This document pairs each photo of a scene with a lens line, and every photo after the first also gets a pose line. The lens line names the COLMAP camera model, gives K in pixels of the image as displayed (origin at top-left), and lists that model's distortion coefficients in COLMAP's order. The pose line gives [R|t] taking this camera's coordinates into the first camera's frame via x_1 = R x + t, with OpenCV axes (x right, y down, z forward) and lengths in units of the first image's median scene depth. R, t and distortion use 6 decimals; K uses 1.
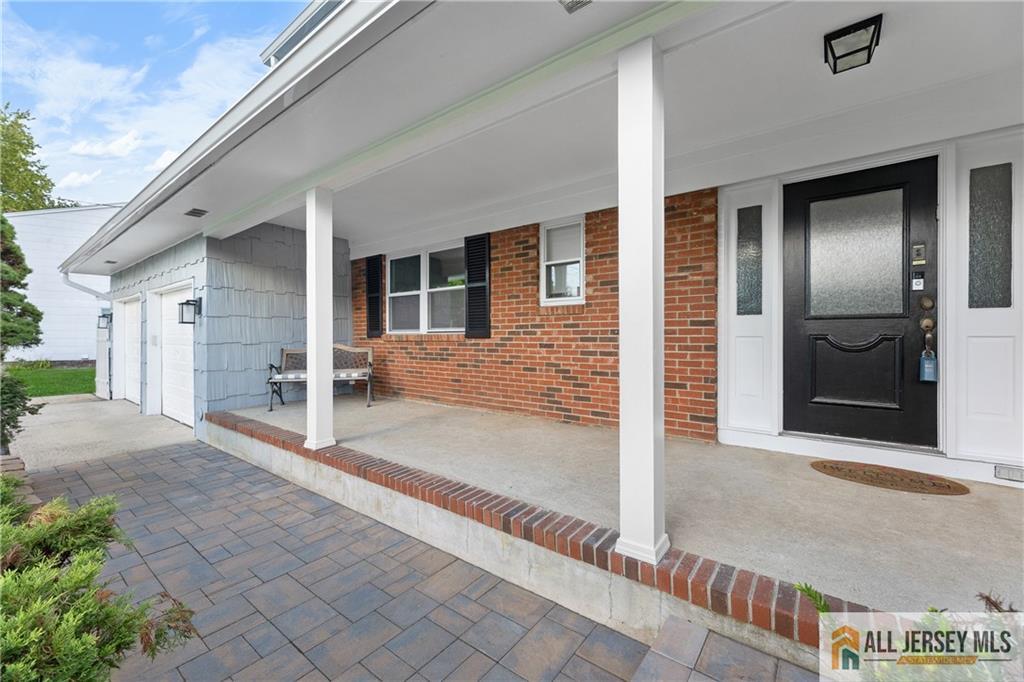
lens RADIAL K [[408.2, 0, 509.6], [0, 408.2, 314.5], [0, 0, 1]] dist [0.000757, -0.000230]
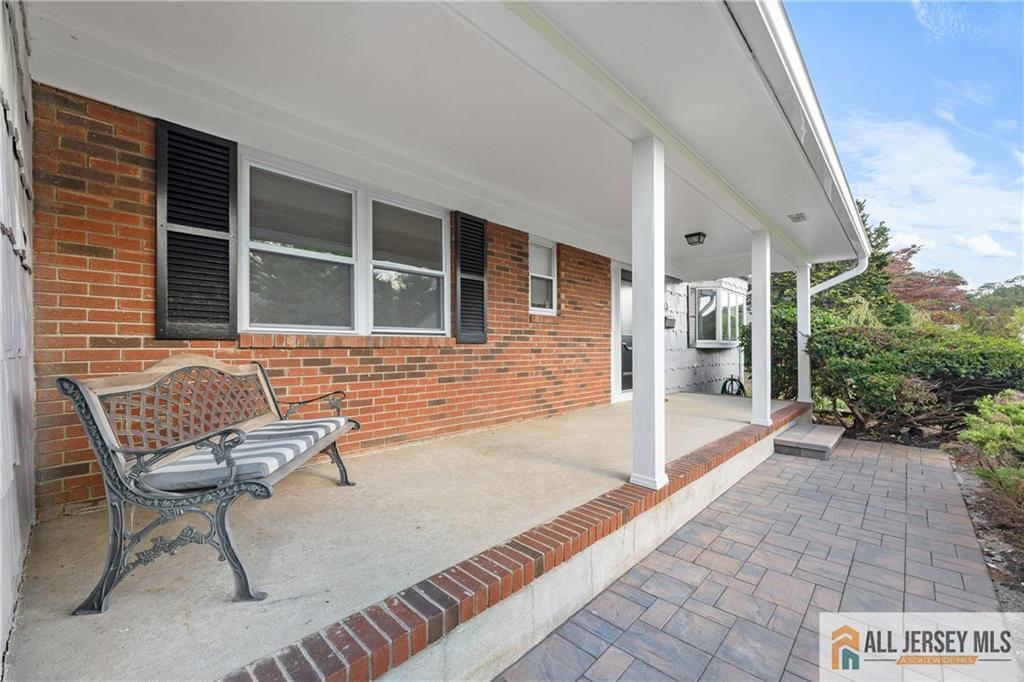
lens RADIAL K [[421.3, 0, 511.6], [0, 421.3, 326.0], [0, 0, 1]] dist [0.000696, 0.000004]
pose [[0.092711, 0.053291, 0.994266, -0.946721], [-0.053401, 0.997396, -0.048480, 0.062849], [-0.994260, -0.048601, 0.095316, 0.886479]]
